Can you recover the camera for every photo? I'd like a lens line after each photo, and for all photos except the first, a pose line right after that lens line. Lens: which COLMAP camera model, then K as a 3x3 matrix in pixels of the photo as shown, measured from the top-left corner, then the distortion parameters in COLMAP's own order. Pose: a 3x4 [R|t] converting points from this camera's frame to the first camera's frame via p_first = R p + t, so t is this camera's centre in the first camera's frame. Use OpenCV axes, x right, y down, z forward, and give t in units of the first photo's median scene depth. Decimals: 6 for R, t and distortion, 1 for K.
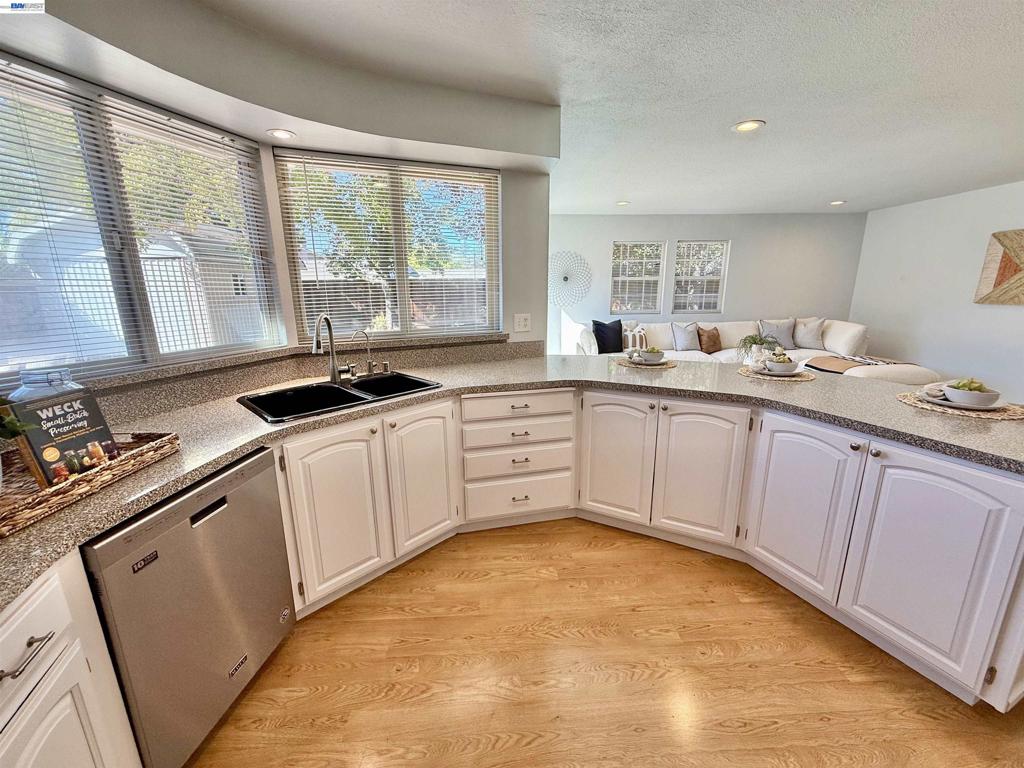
lens RADIAL K [[408.0, 0, 510.7], [0, 408.0, 384.6], [0, 0, 1]] dist [-0.001614, 0.000282]
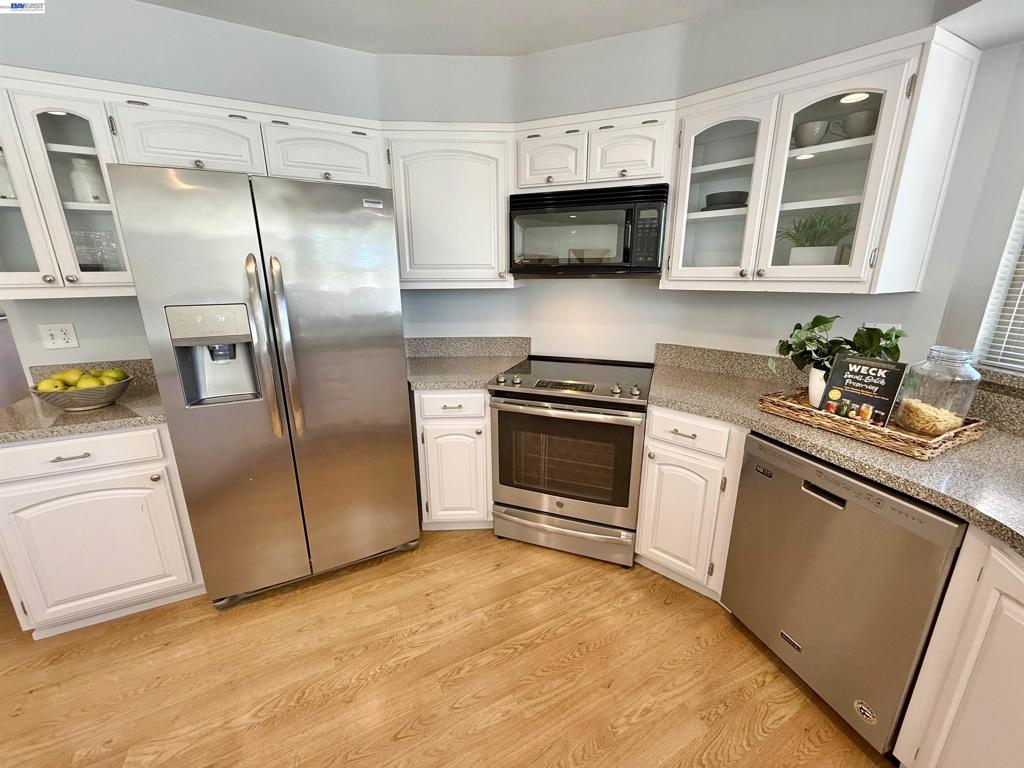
lens RADIAL K [[408.0, 0, 510.7], [0, 408.0, 384.6], [0, 0, 1]] dist [-0.001614, 0.000282]
pose [[-0.906639, 0.123976, -0.403280, 0.391960], [-0.089217, 0.877901, 0.470457, -0.383415], [0.412366, 0.462514, -0.784879, 1.513621]]
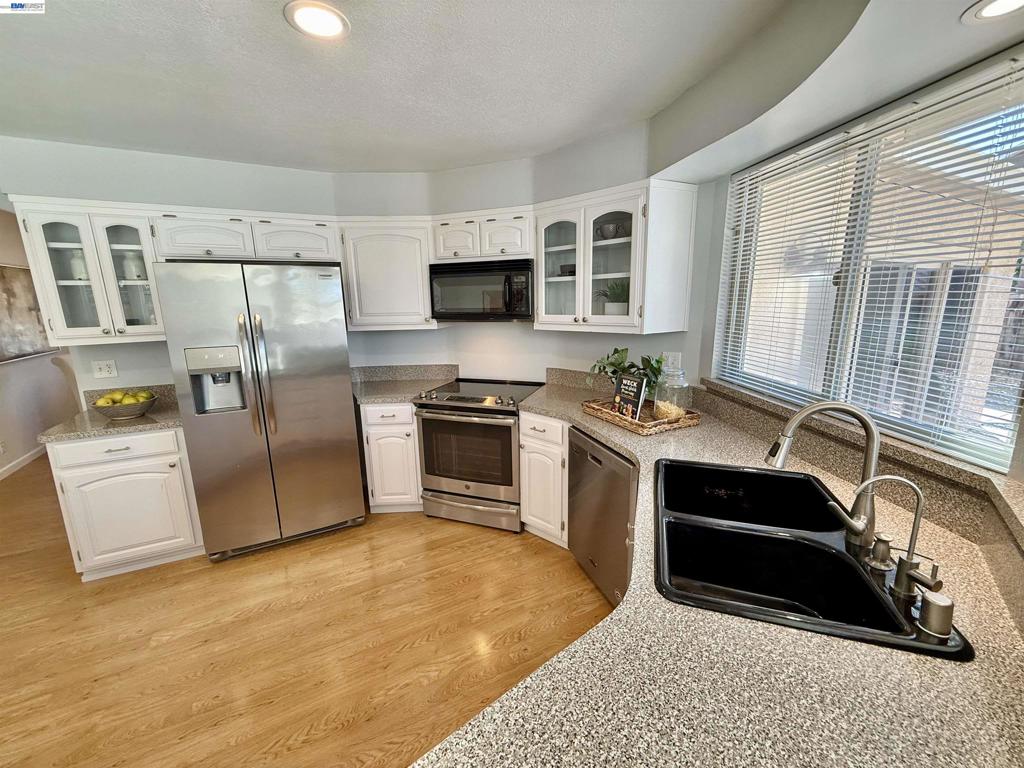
lens RADIAL K [[408.0, 0, 510.7], [0, 408.0, 384.6], [0, 0, 1]] dist [-0.001614, 0.000282]
pose [[-0.902079, 0.112500, -0.416651, 0.243222], [-0.078024, 0.907005, 0.413829, -0.691915], [0.424460, 0.405815, -0.809412, 2.307414]]
